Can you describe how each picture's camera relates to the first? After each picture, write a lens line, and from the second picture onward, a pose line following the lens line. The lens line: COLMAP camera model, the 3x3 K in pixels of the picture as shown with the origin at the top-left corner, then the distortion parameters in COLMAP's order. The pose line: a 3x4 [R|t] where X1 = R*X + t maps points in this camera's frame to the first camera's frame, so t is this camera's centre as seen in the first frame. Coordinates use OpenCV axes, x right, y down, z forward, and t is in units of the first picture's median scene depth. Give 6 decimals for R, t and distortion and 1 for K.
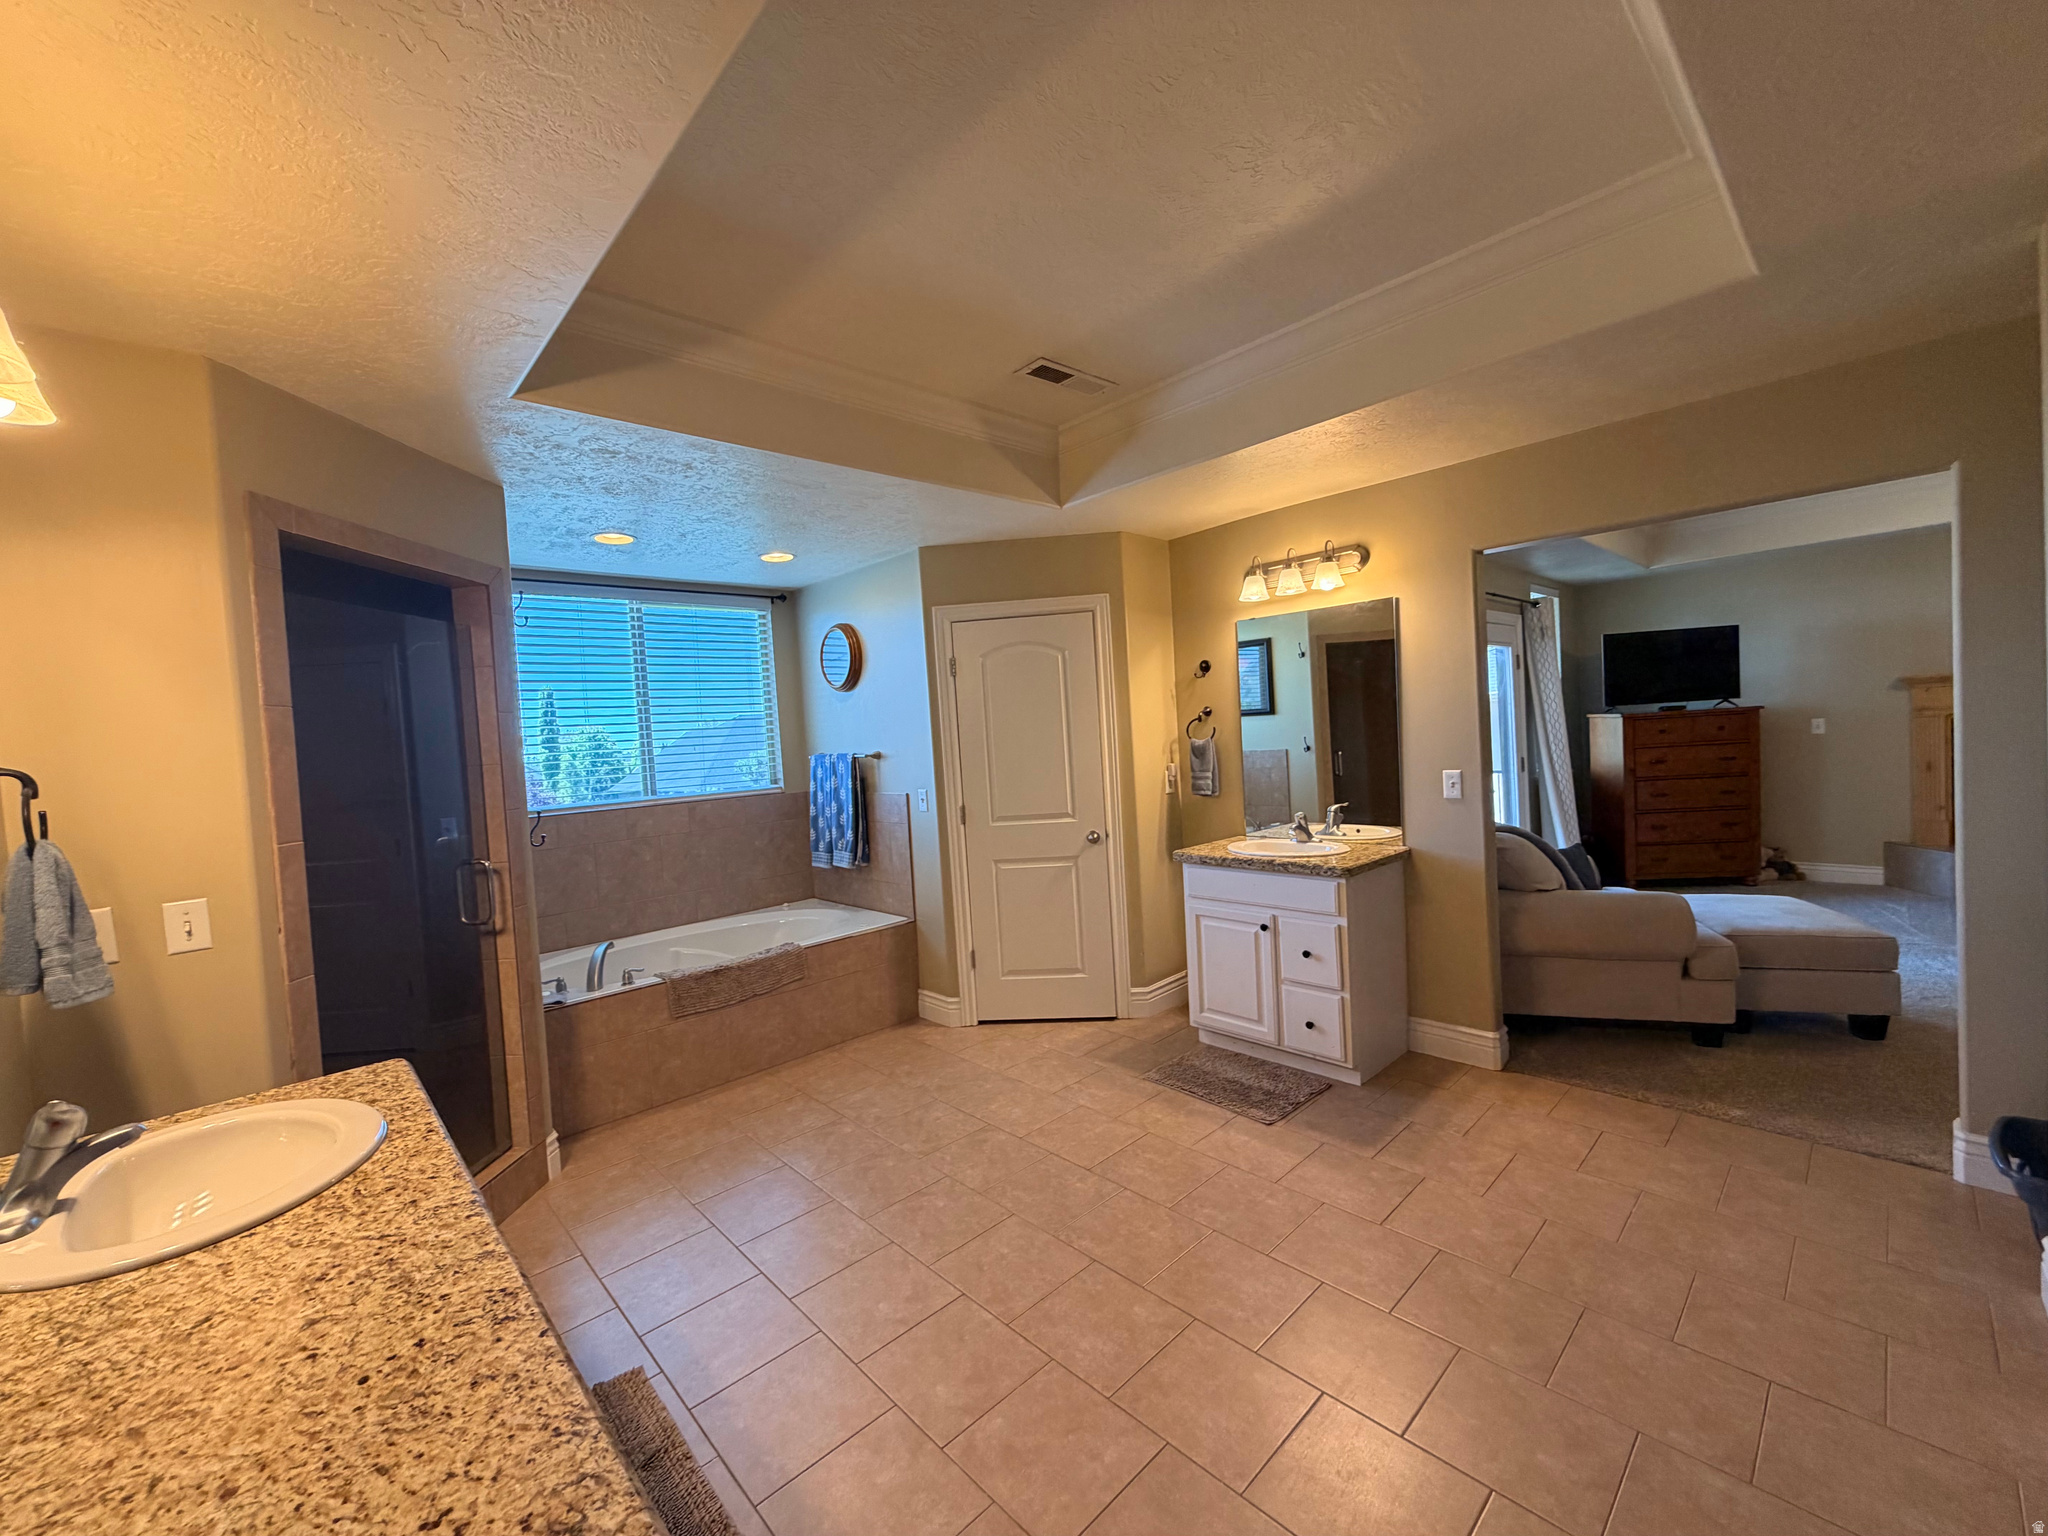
lens RADIAL K [[818.3, 0, 1019.9], [0, 818.3, 764.9], [0, 0, 1]] dist [0.001283, 0.000086]
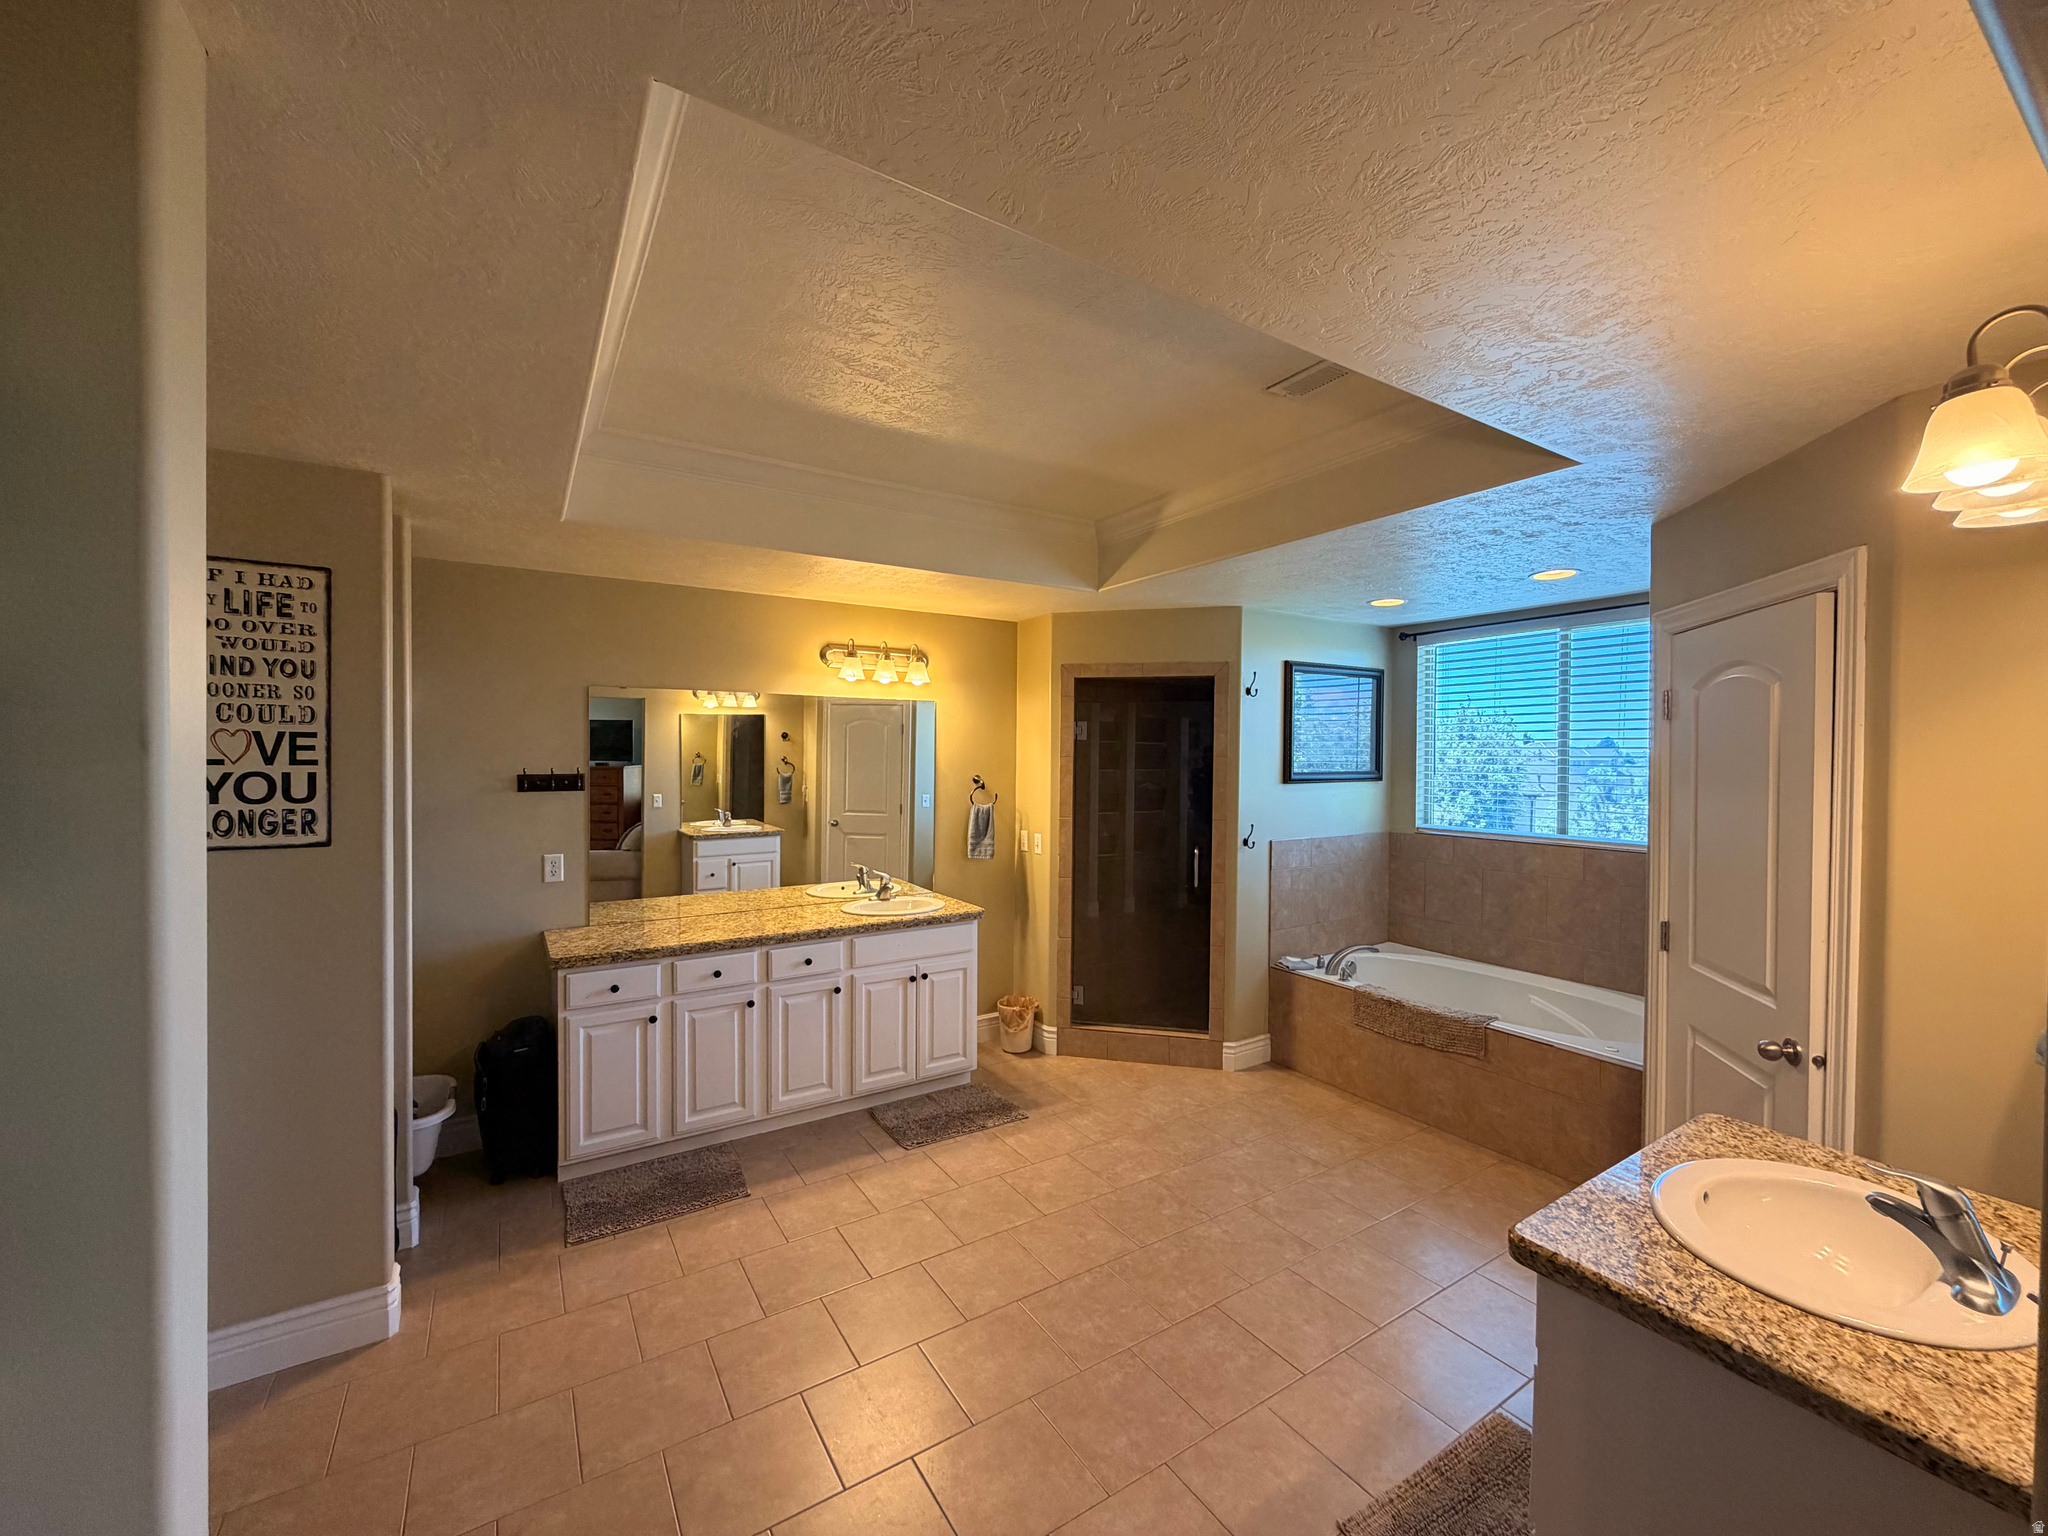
lens RADIAL K [[818.3, 0, 1019.9], [0, 818.3, 764.9], [0, 0, 1]] dist [0.001283, 0.000086]
pose [[-0.181189, 0.072485, -0.980773, 0.795208], [-0.029072, 0.996450, 0.079014, -0.134031], [0.983018, 0.042829, -0.178439, 0.763435]]
